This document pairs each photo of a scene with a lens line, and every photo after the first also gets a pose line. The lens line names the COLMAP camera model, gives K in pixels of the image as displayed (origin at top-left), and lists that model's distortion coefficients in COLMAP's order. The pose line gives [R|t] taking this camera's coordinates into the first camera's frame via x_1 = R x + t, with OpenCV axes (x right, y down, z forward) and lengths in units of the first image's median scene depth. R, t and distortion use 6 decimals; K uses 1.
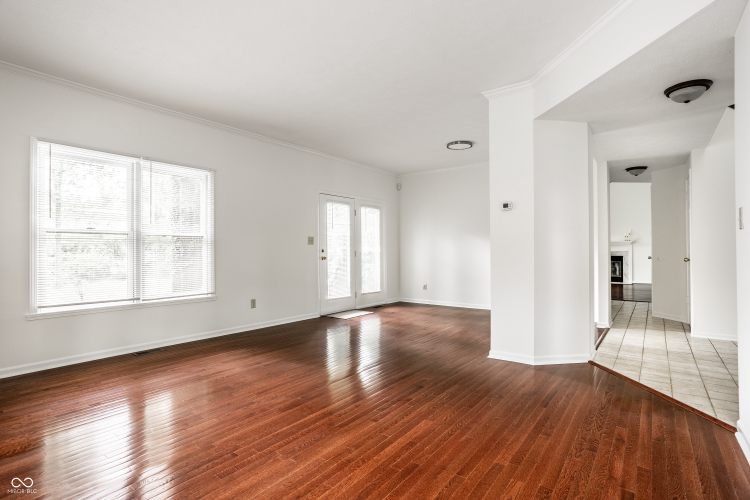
lens RADIAL K [[373.7, 0, 375.0], [0, 373.7, 250.0], [0, 0, 1]] dist [-0.030808, 0.000553]
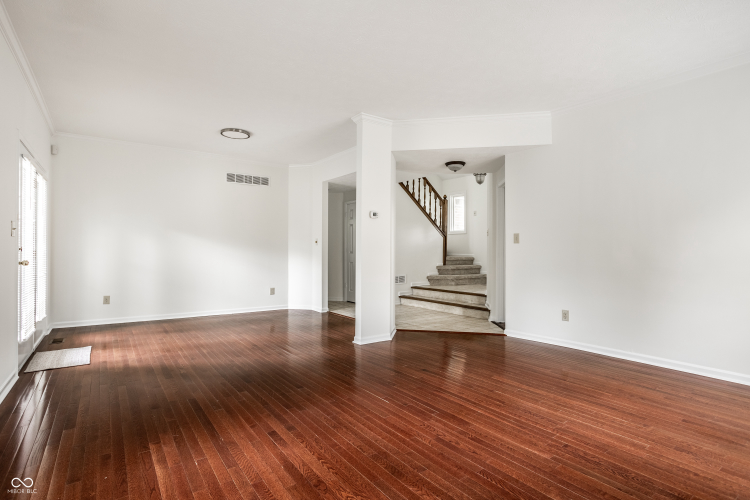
lens RADIAL K [[373.7, 0, 375.0], [0, 373.7, 250.0], [0, 0, 1]] dist [-0.030808, 0.000553]
pose [[0.295240, 0.015142, 0.955303, -0.839390], [-0.010960, 0.999862, -0.012461, 0.011809], [-0.955360, -0.006791, 0.295366, 0.661195]]
